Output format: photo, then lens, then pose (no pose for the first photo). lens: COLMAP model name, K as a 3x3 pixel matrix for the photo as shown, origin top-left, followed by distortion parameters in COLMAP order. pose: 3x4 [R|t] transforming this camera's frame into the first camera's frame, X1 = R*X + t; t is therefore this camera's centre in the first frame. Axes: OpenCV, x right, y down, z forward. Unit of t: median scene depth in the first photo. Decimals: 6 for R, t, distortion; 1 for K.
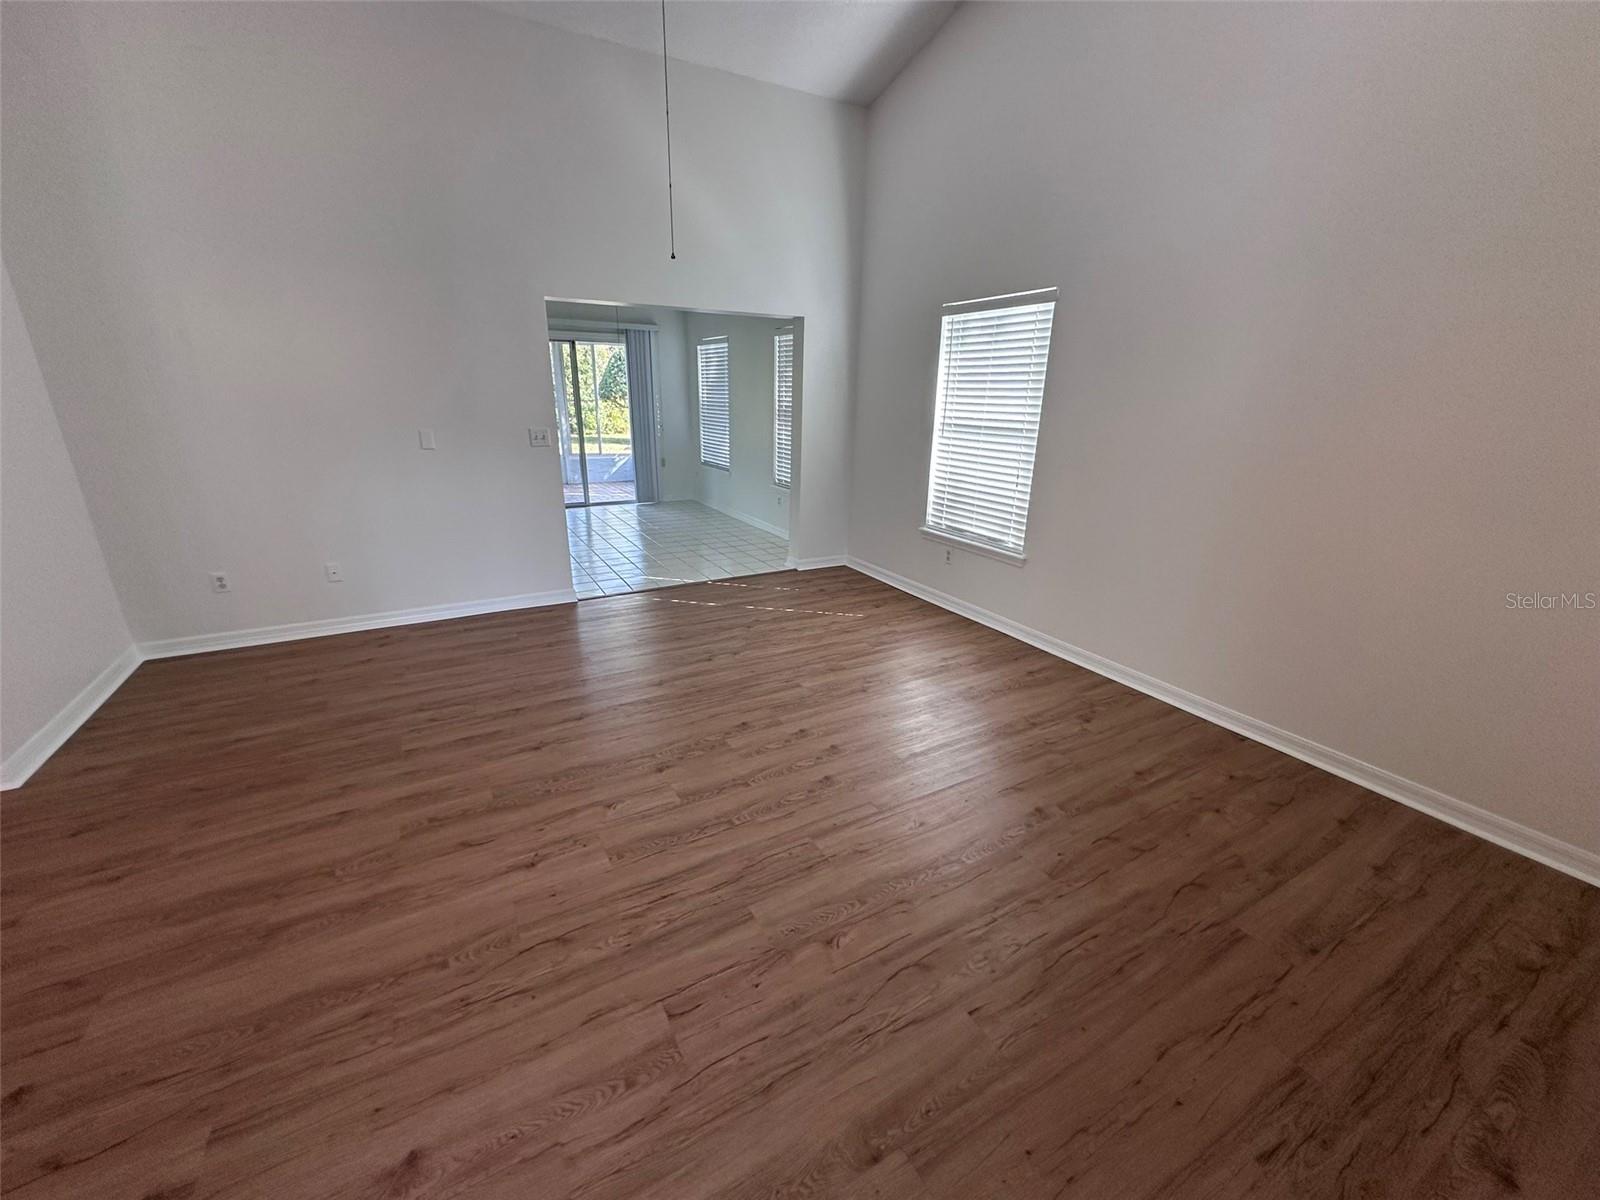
lens RADIAL K [[644.0, 0, 802.7], [0, 644.0, 597.4], [0, 0, 1]] dist [-0.001611, 0.000110]
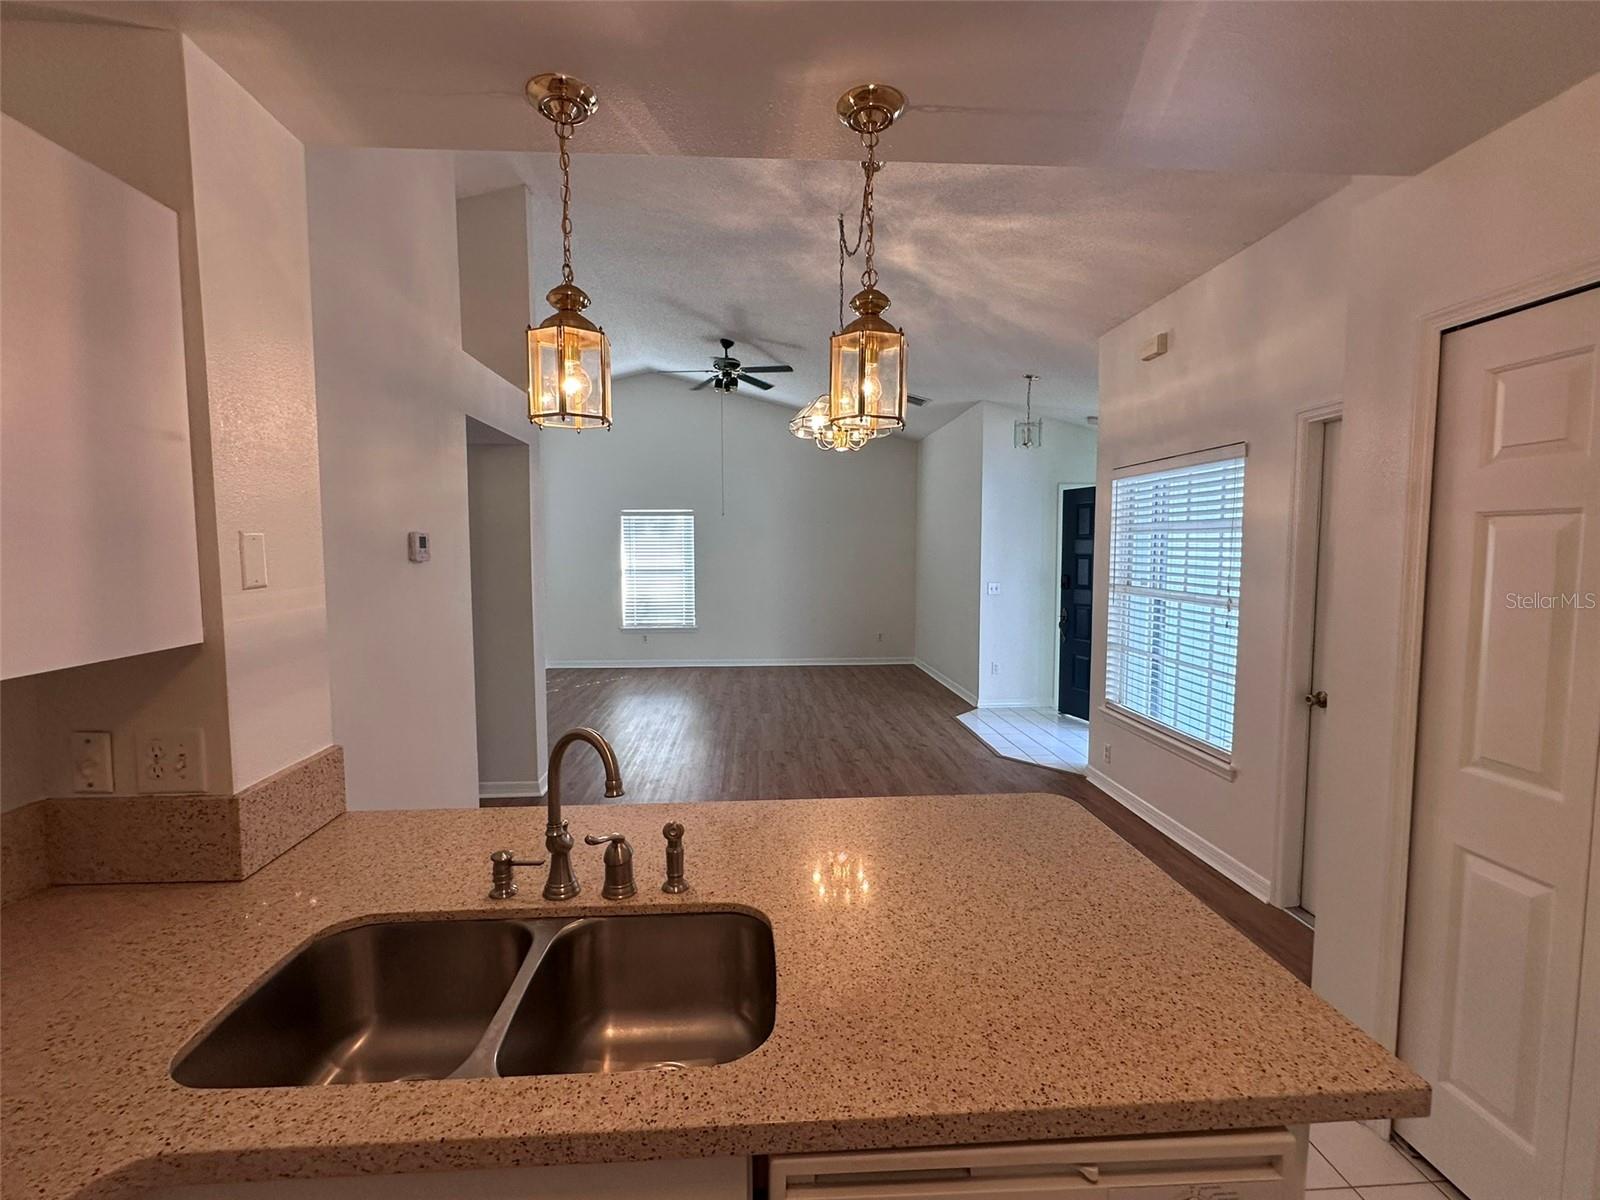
lens RADIAL K [[720.0, 0, 800.0], [0, 720.0, 600.0], [0, 0, 1]] dist [-0.001664, 0.000349]
pose [[0.440804, -0.084213, 0.893644, -2.536937], [0.284349, 0.957414, -0.050037, 0.105053], [-0.851374, 0.276163, 0.445978, -0.581105]]
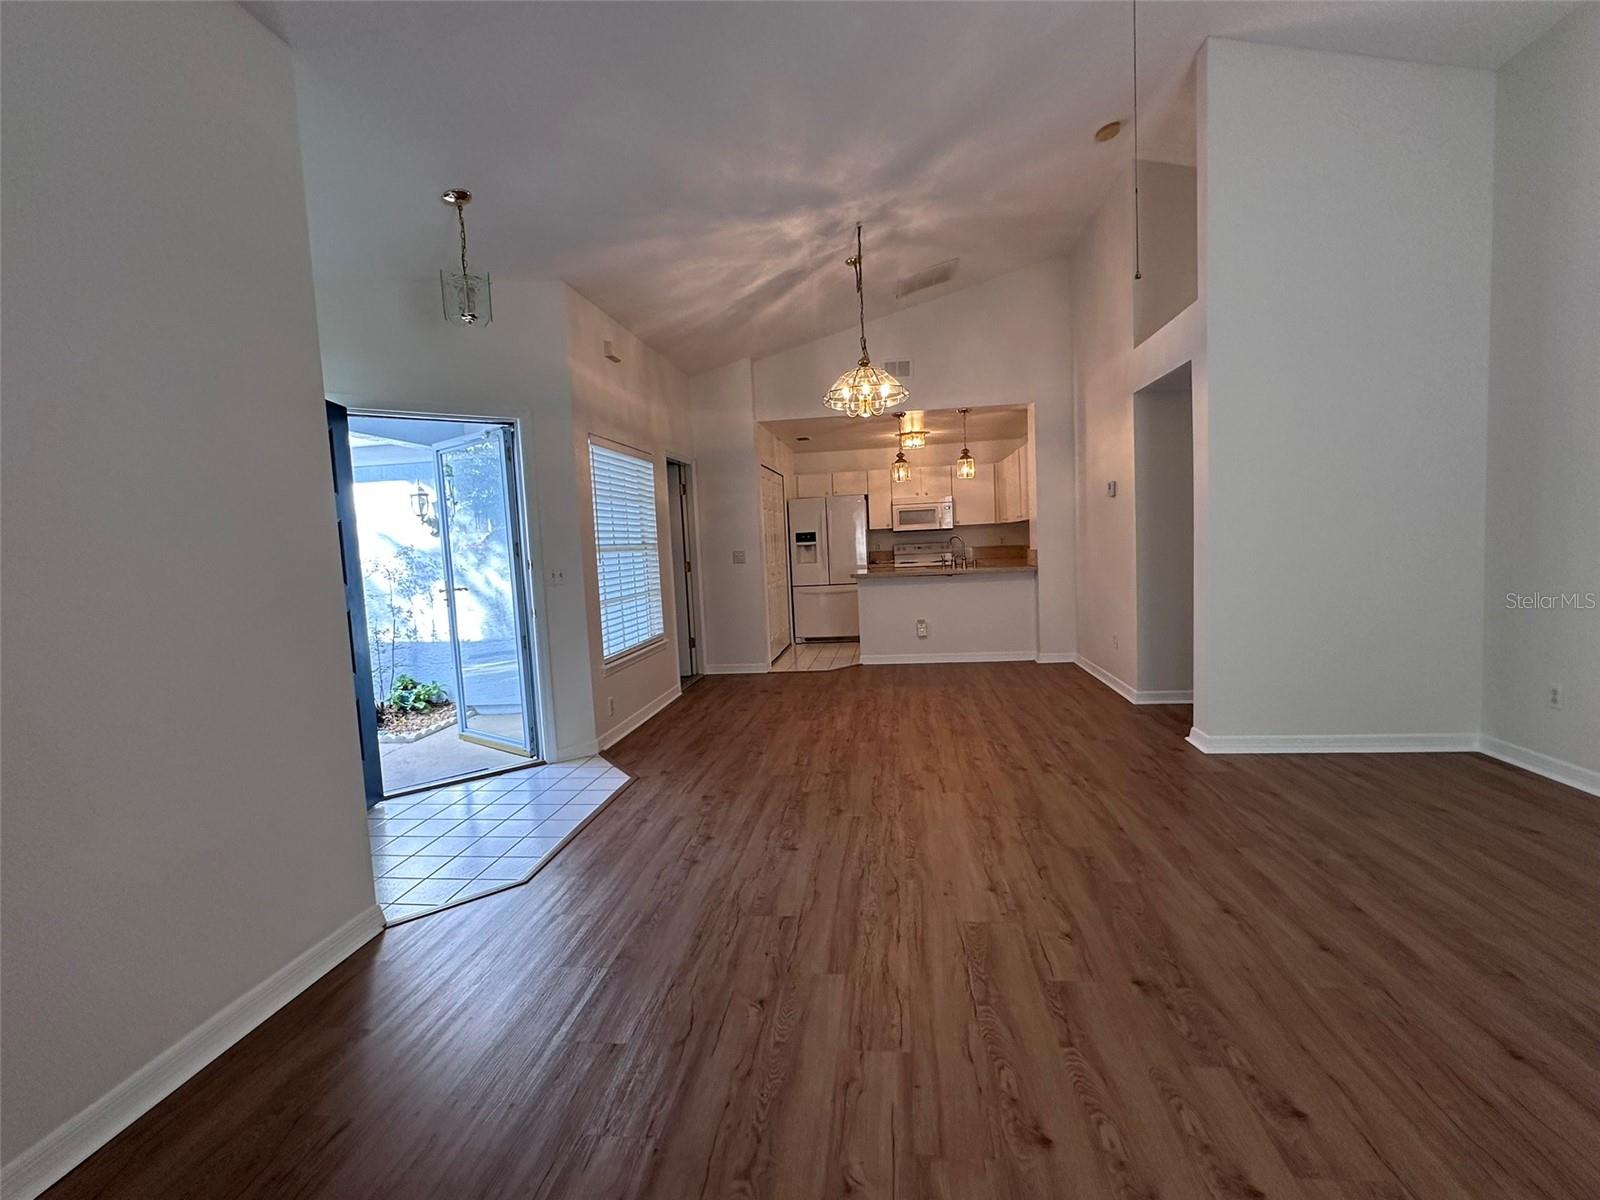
lens RADIAL K [[735.4, 0, 800.0], [0, 735.4, 600.0], [0, 0, 1]] dist [0.002023, 0.000243]
pose [[-0.607658, 0.076046, -0.790550, 0.612028], [-0.207045, 0.945817, 0.250127, -0.251419], [0.766736, 0.315671, -0.558988, 1.058476]]
